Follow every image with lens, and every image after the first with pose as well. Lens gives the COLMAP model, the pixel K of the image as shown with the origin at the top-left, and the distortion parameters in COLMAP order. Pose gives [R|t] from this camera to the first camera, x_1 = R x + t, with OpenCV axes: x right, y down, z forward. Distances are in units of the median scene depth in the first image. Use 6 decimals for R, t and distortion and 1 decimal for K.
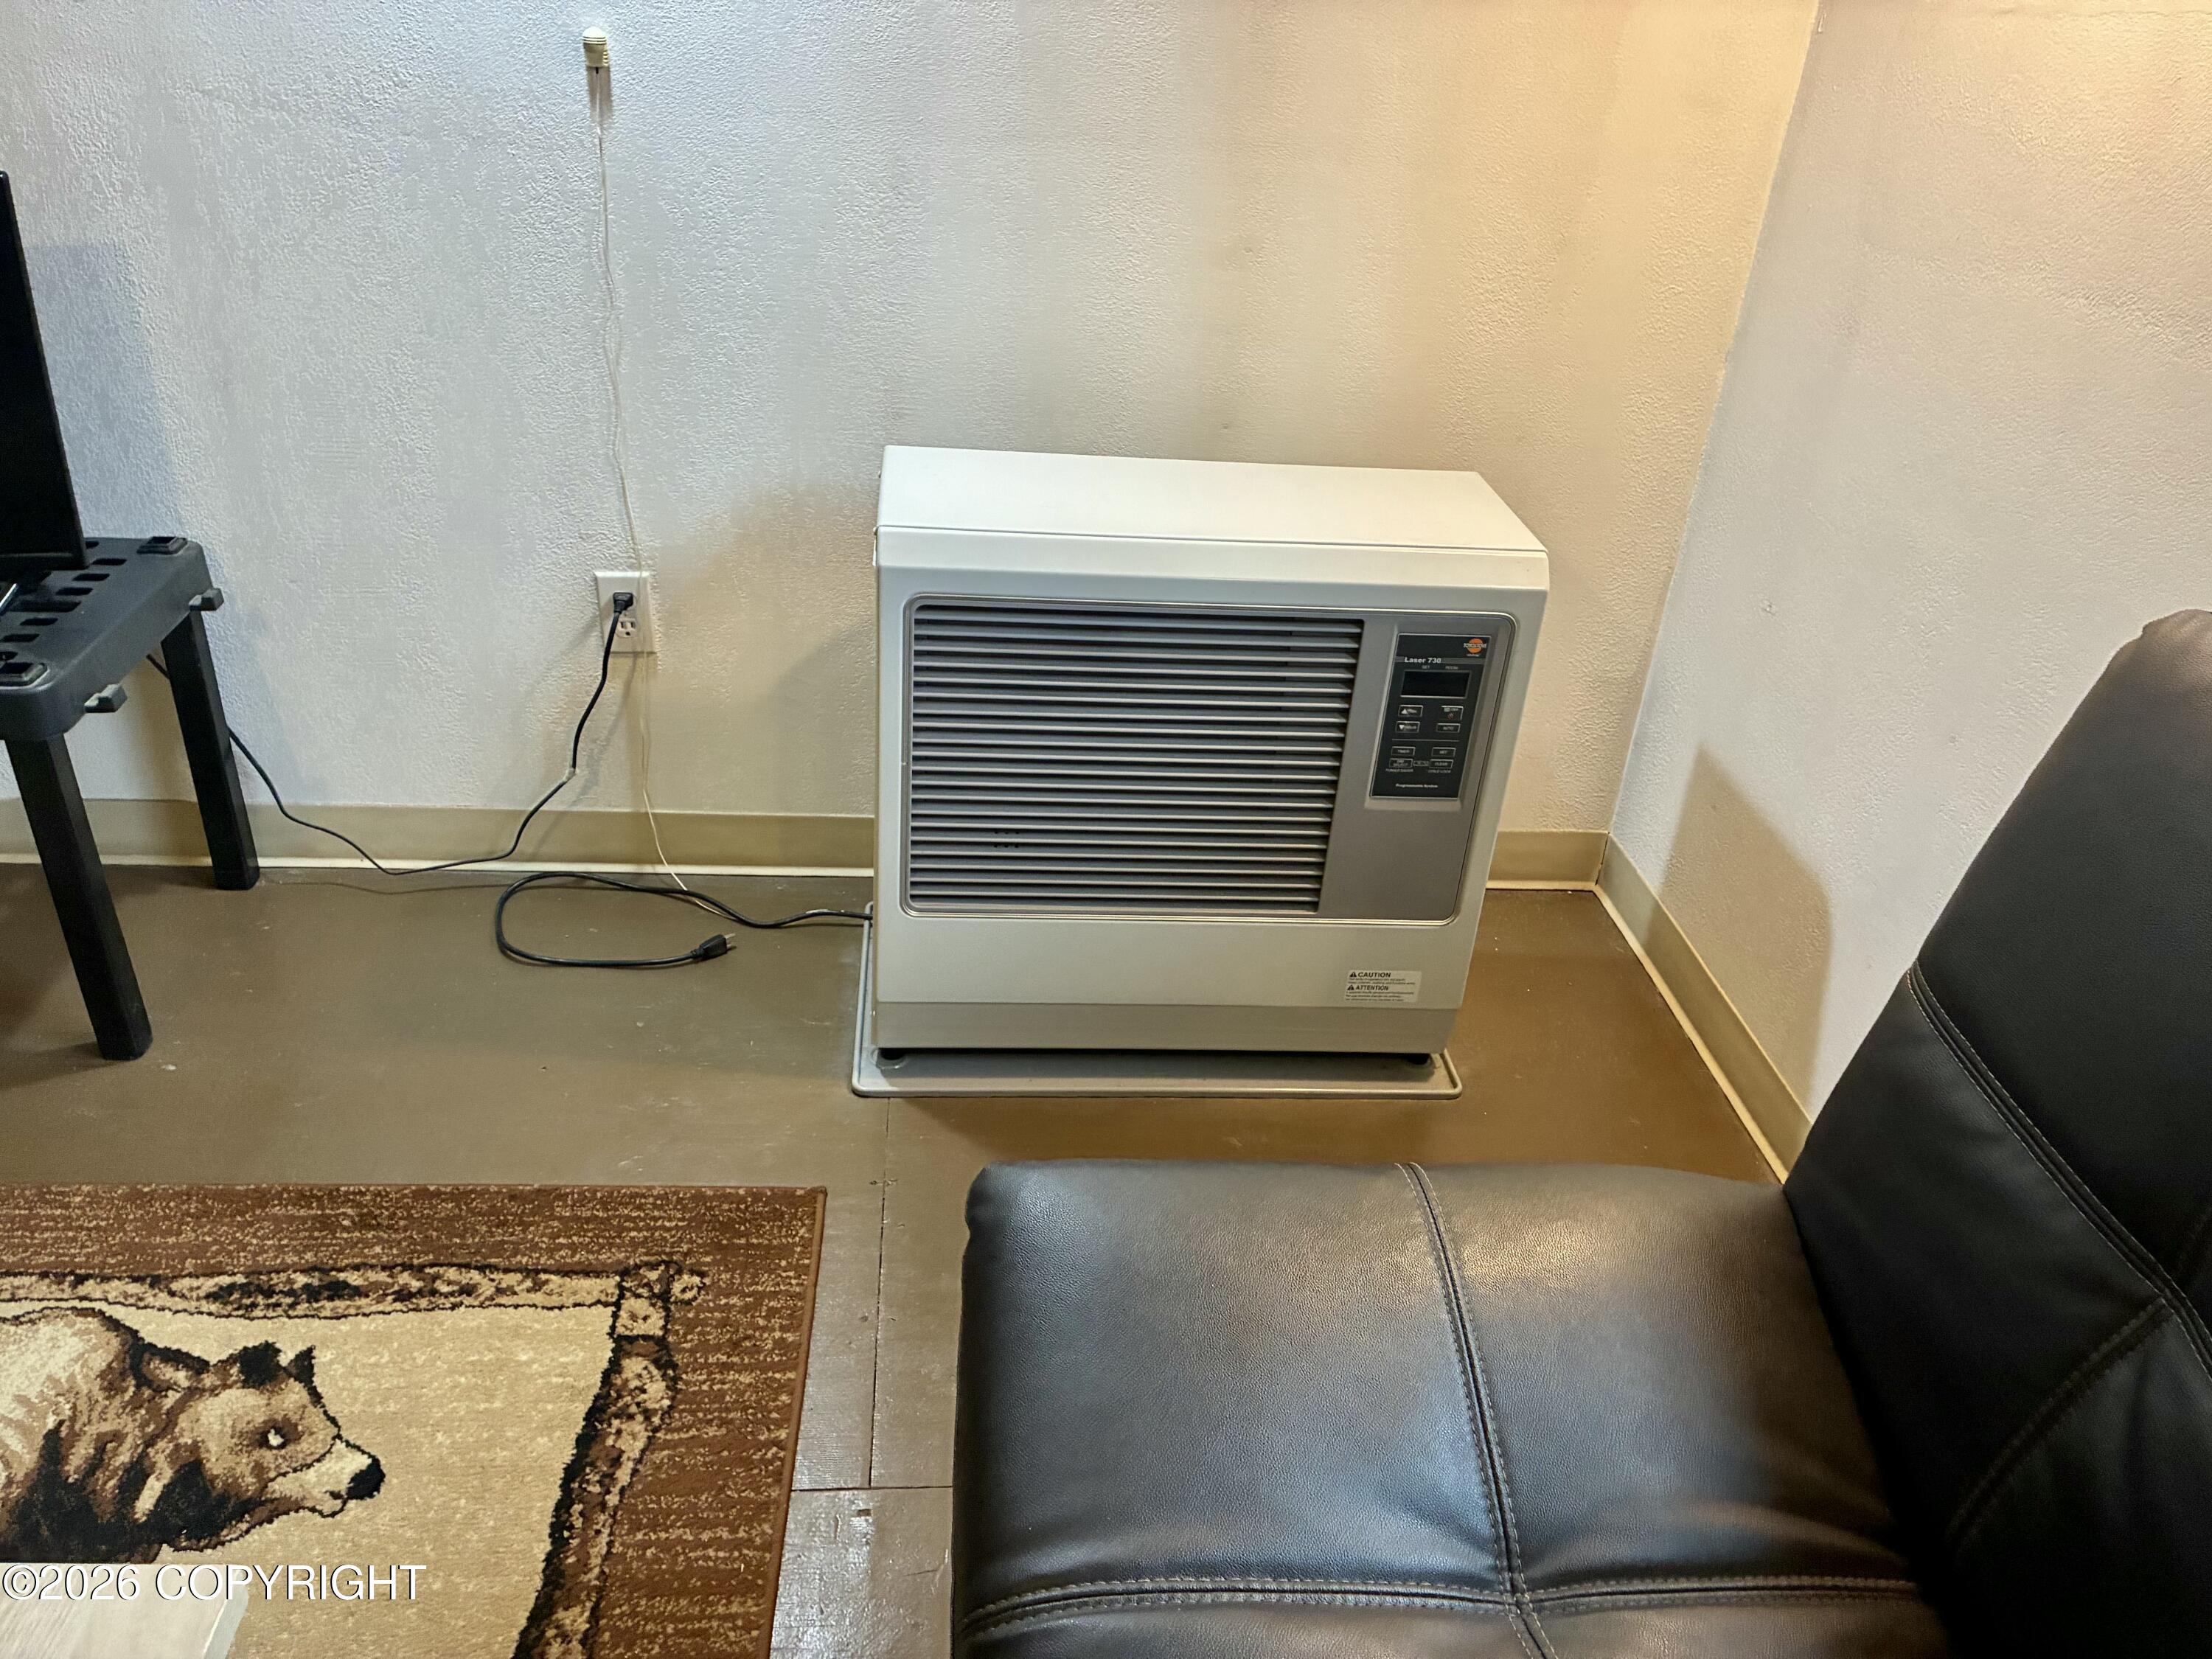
lens RADIAL K [[1672.9, 0, 1100.8], [0, 1672.9, 822.1], [0, 0, 1]] dist [0.036835, -0.047567]
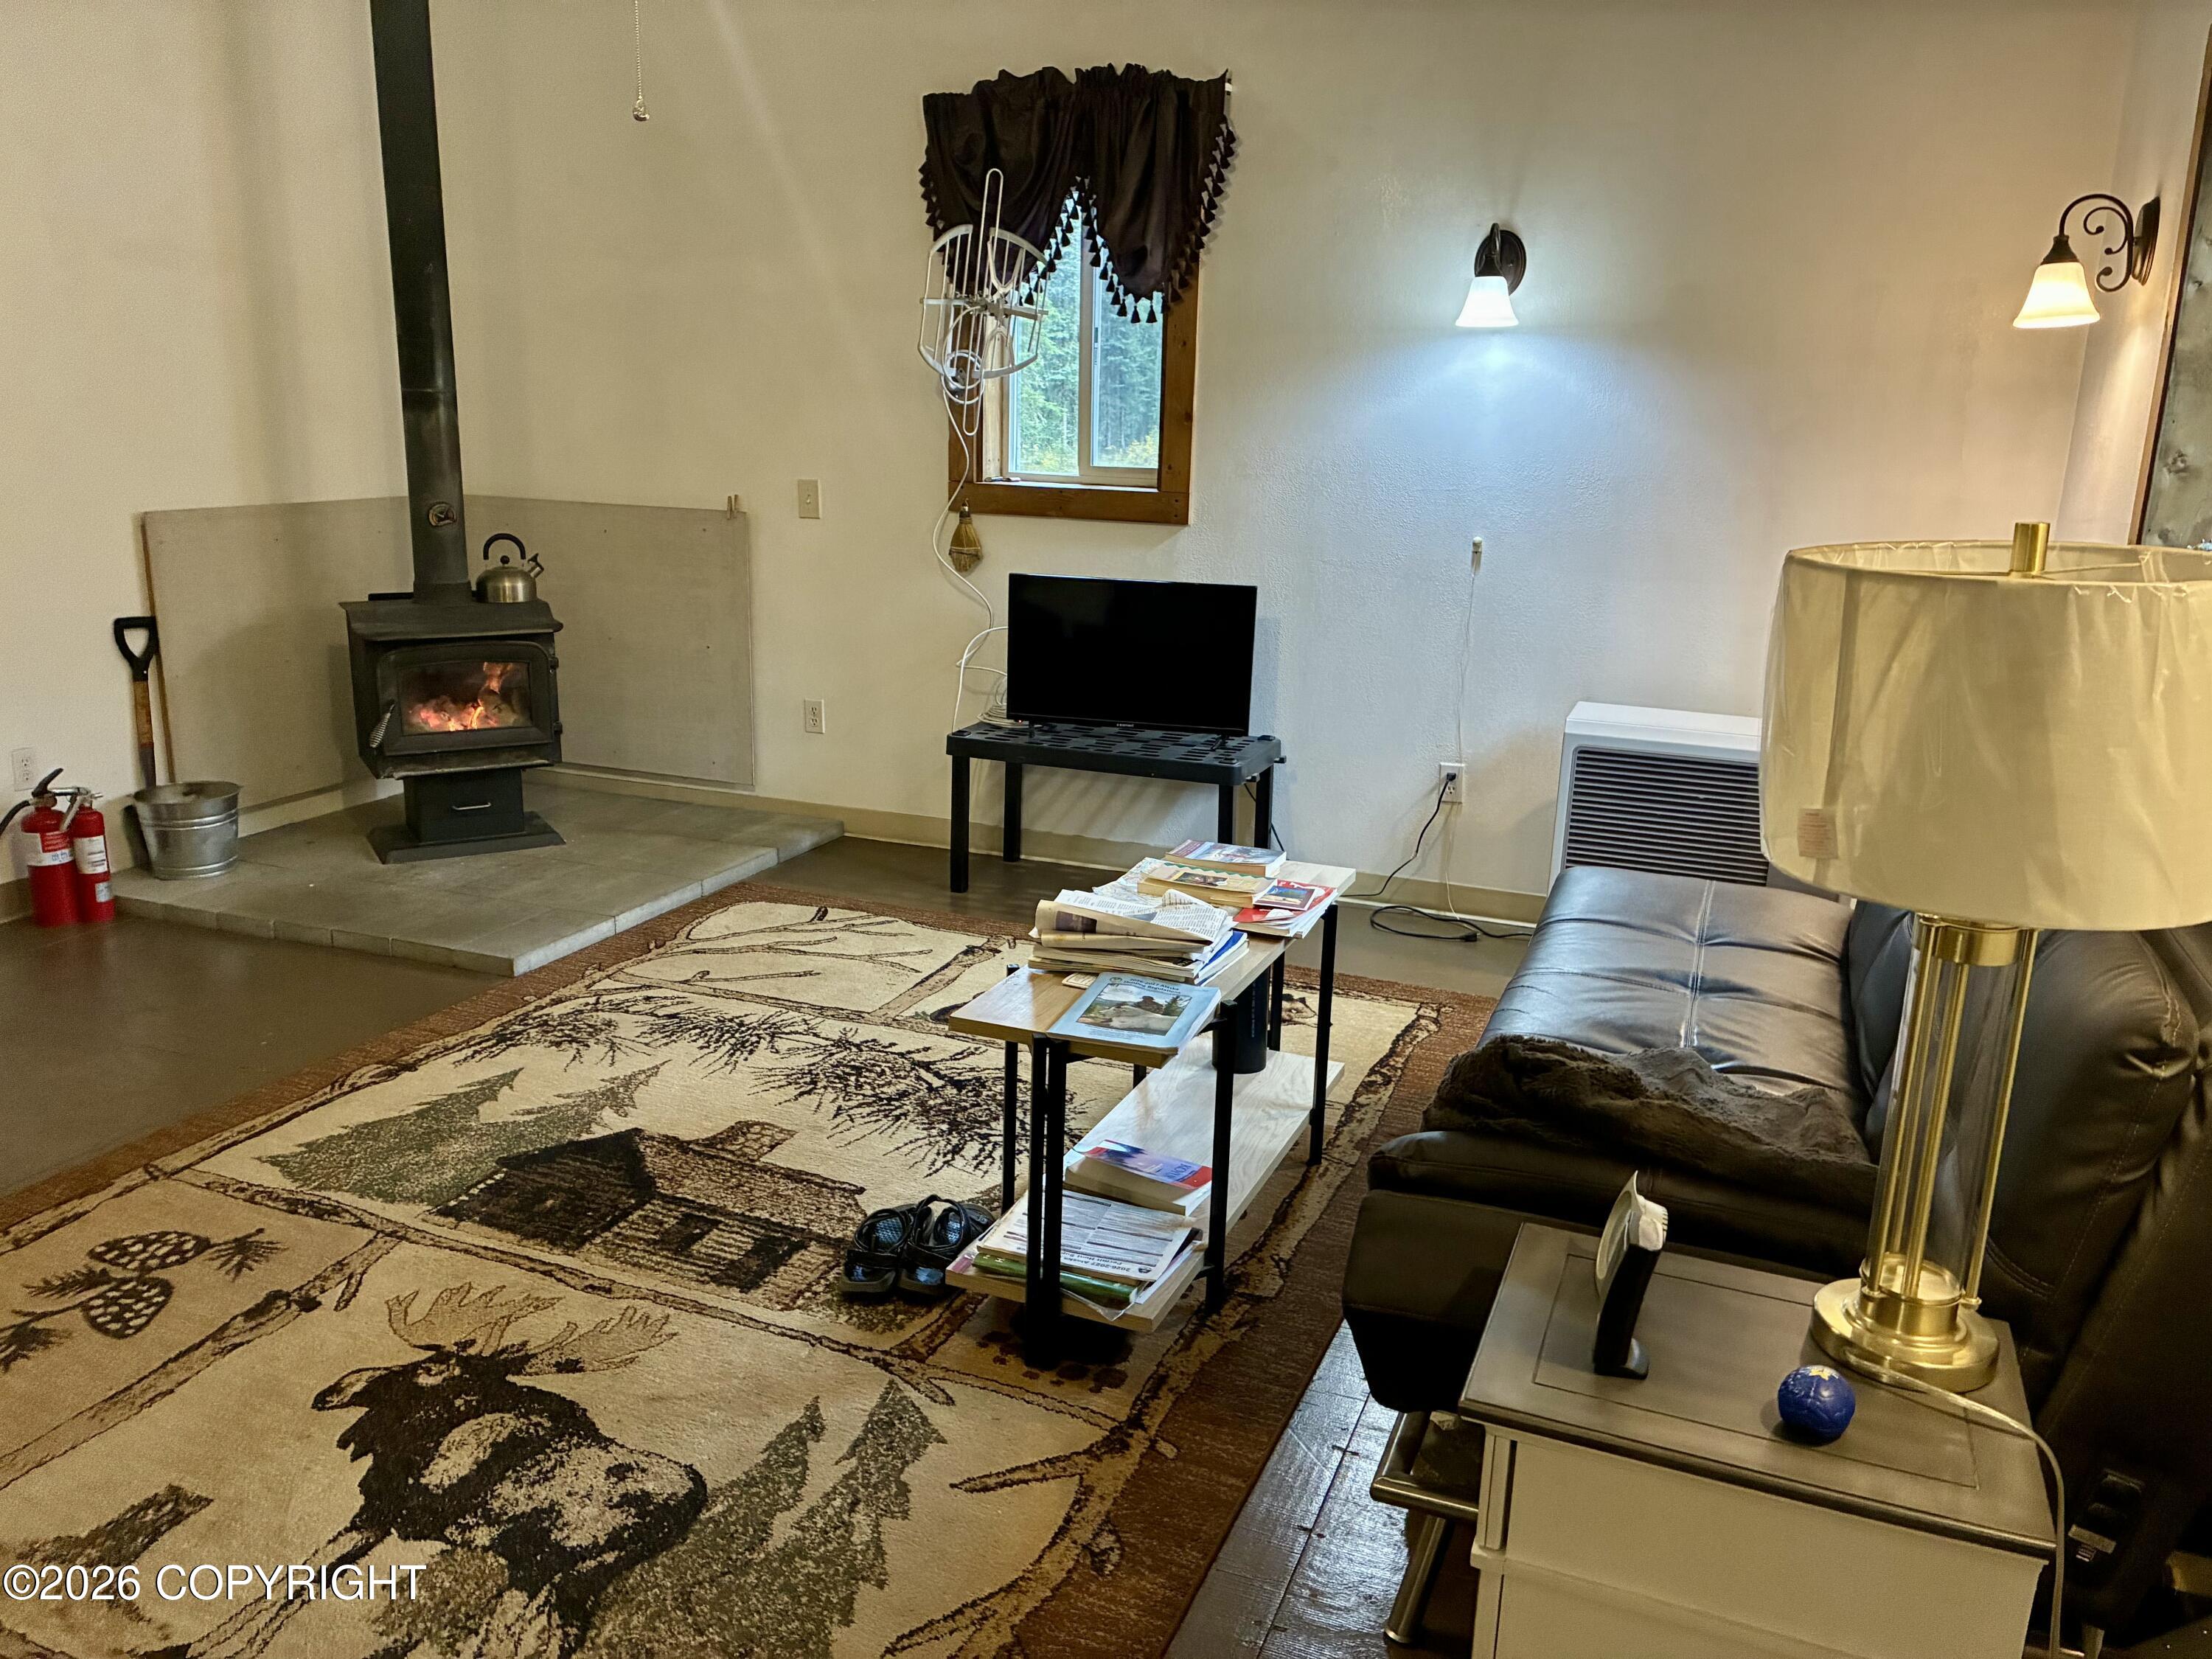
lens RADIAL K [[1672.9, 0, 1100.3], [0, 1672.9, 827.7], [0, 0, 1]] dist [0.036835, -0.047567]
pose [[0.896616, 0.068005, -0.437556, 0.308059], [-0.188058, 0.953077, -0.237231, 0.620365], [0.400891, 0.294991, 0.867333, -1.227574]]
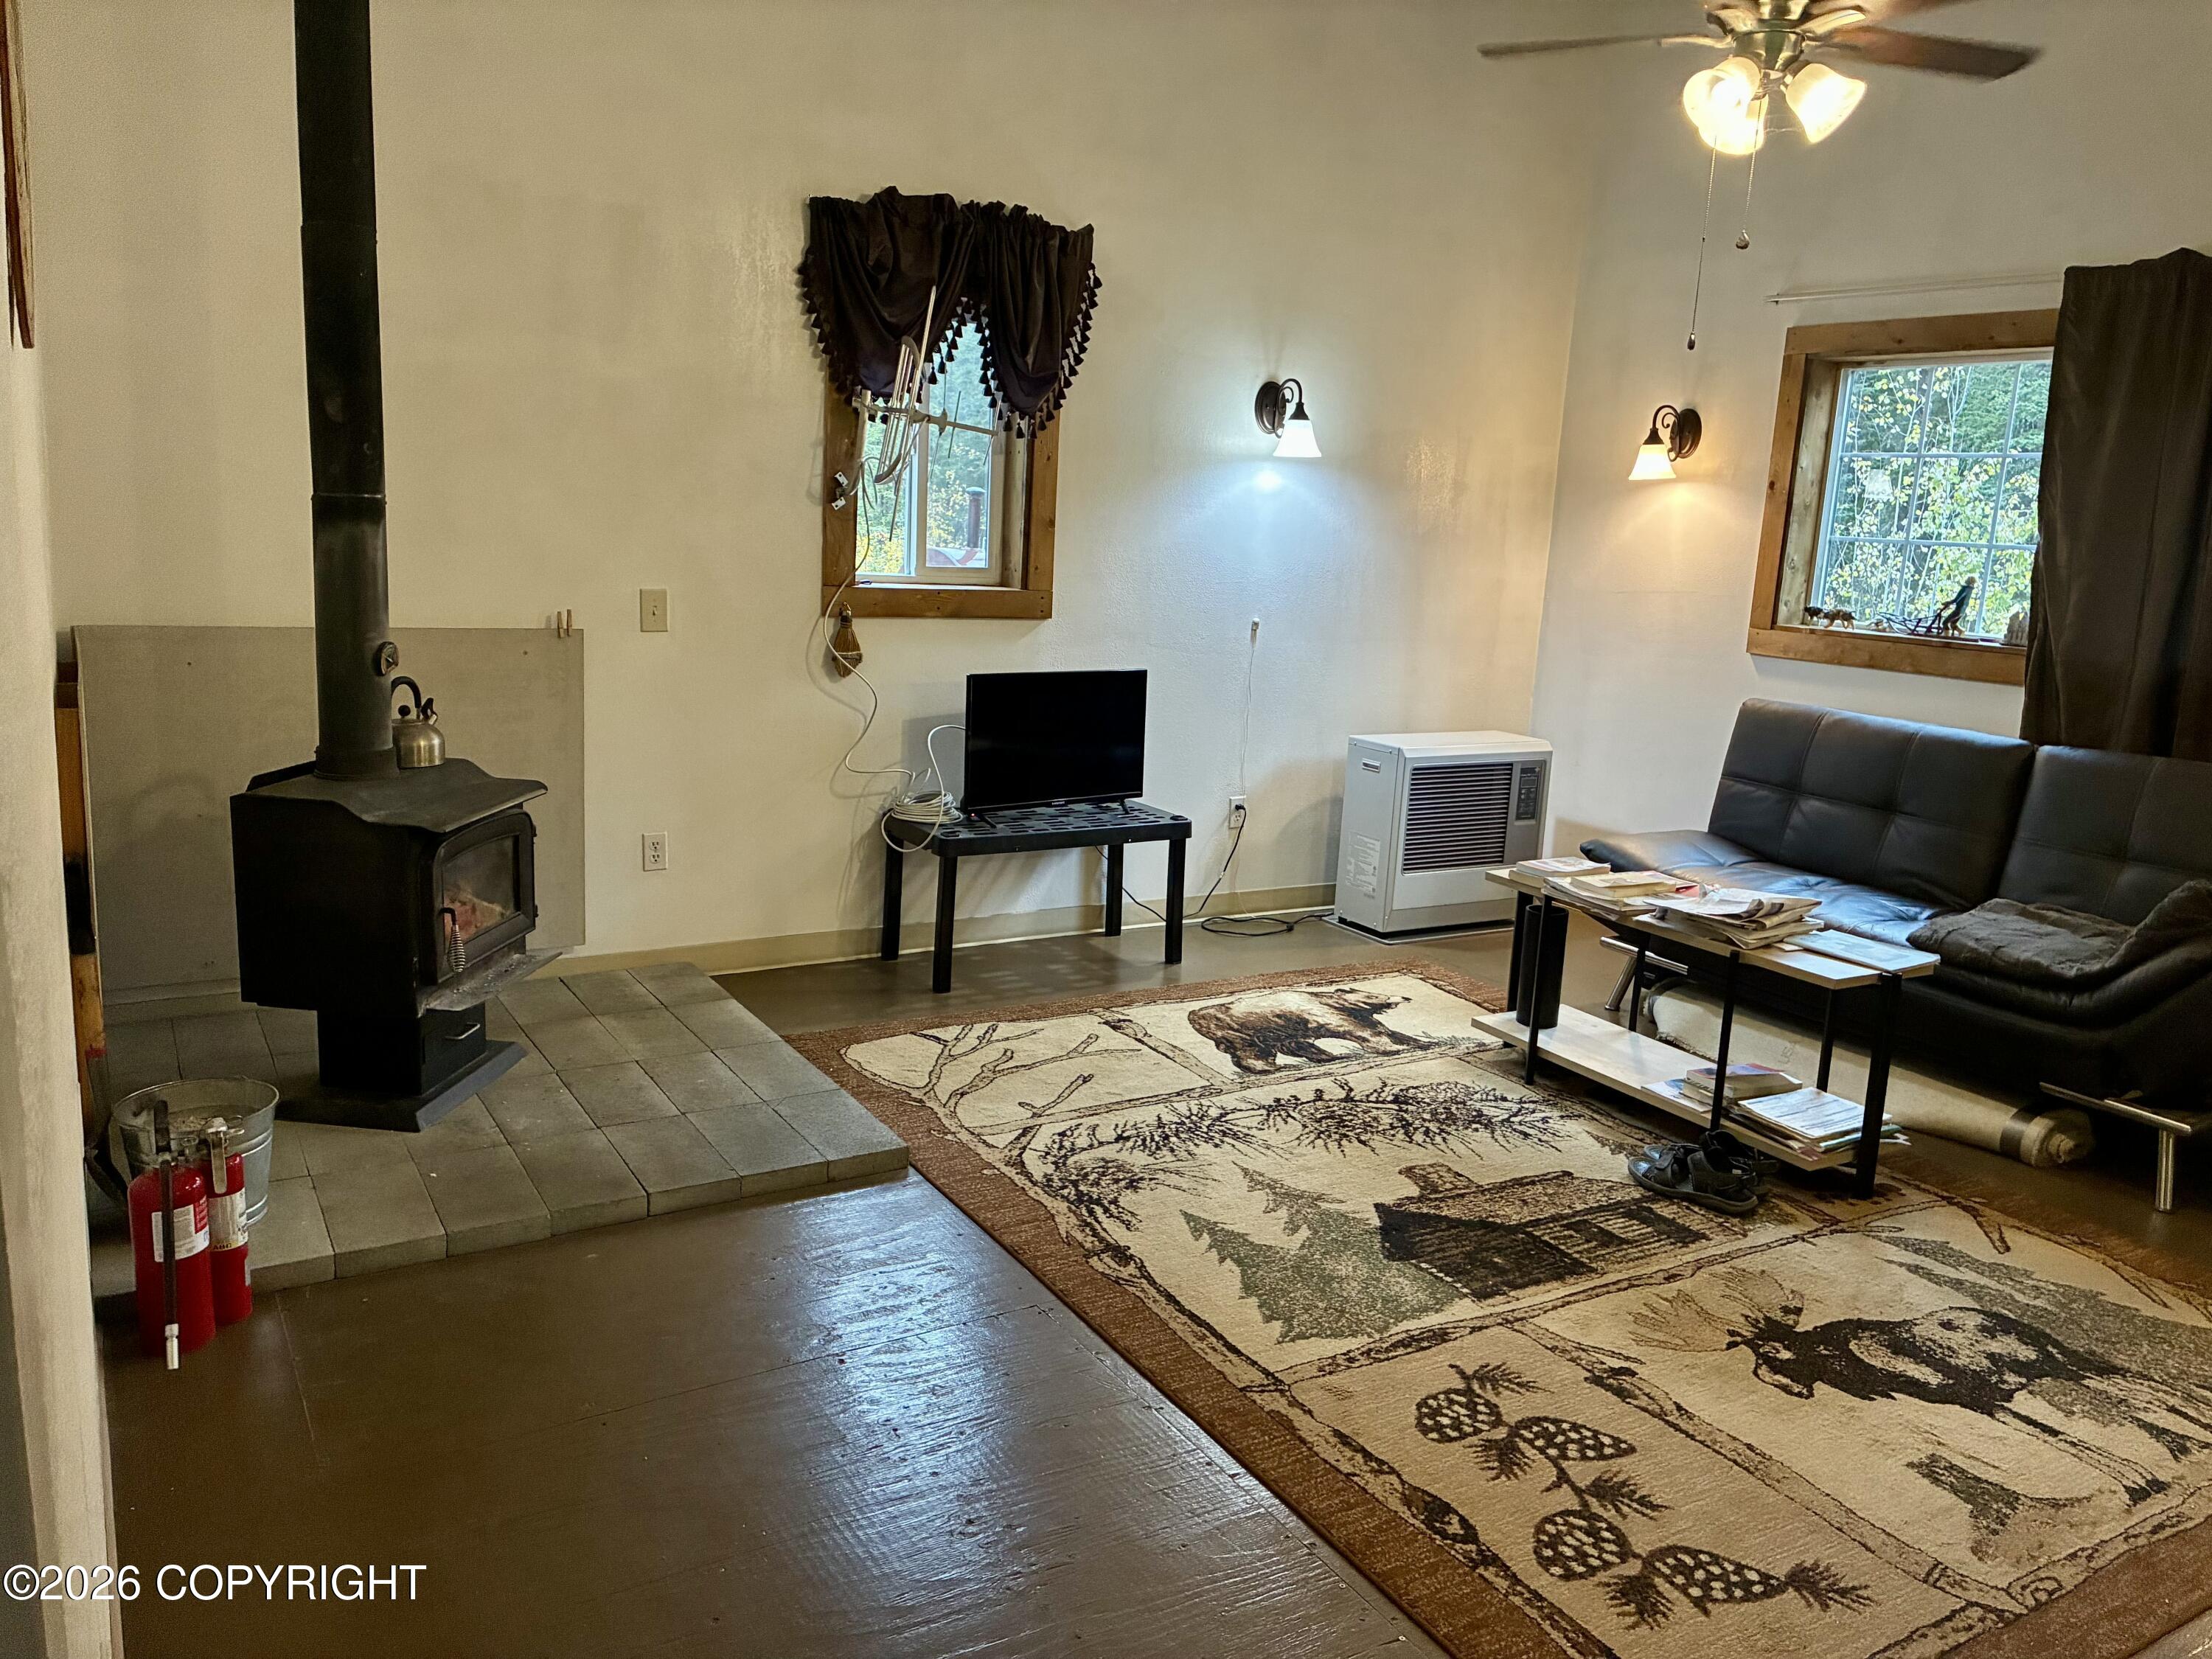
lens RADIAL K [[1672.9, 0, 1104.1], [0, 1672.9, 833.3], [0, 0, 1]] dist [0.036835, -0.047567]
pose [[0.895735, -0.109589, 0.430870, -1.923250], [0.226789, 0.946199, -0.230810, 0.566918], [-0.382394, 0.304461, 0.872398, -1.493204]]
